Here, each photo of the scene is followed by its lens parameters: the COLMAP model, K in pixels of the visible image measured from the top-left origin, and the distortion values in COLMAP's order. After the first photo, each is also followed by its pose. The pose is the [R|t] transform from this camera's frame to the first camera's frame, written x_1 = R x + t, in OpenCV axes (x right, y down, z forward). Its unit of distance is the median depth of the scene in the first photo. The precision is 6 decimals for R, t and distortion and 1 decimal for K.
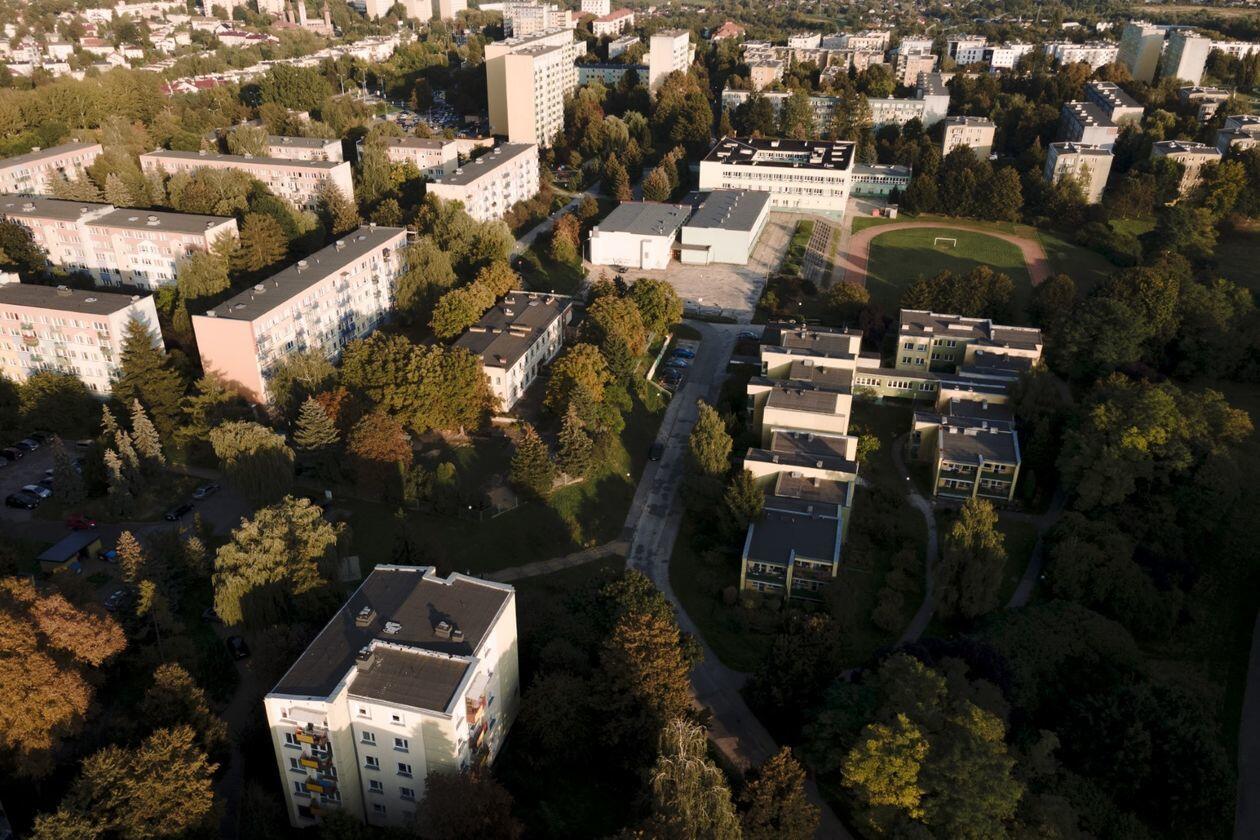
lens RADIAL K [[928.0, 0, 630.0], [0, 928.0, 420.0], [0, 0, 1]] dist [0.051907, 0.011931]
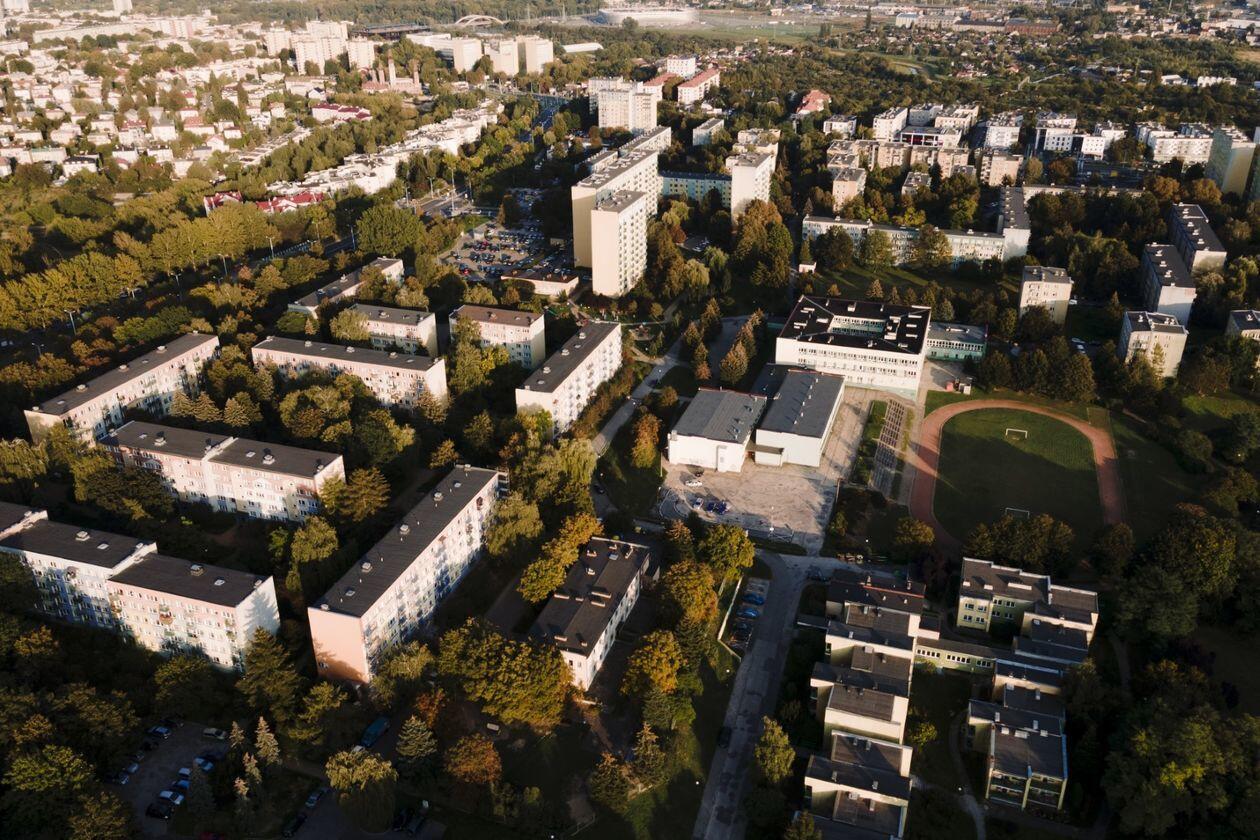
lens RADIAL K [[961.4, 0, 666.9], [0, 961.4, 415.2], [0, 0, 1]] dist [0.048544, 0.009812]
pose [[0.998855, 0.017447, -0.044546, 0.002988], [-0.019087, 0.999146, -0.036660, -0.178057], [0.043869, 0.037468, 0.998334, -0.079418]]
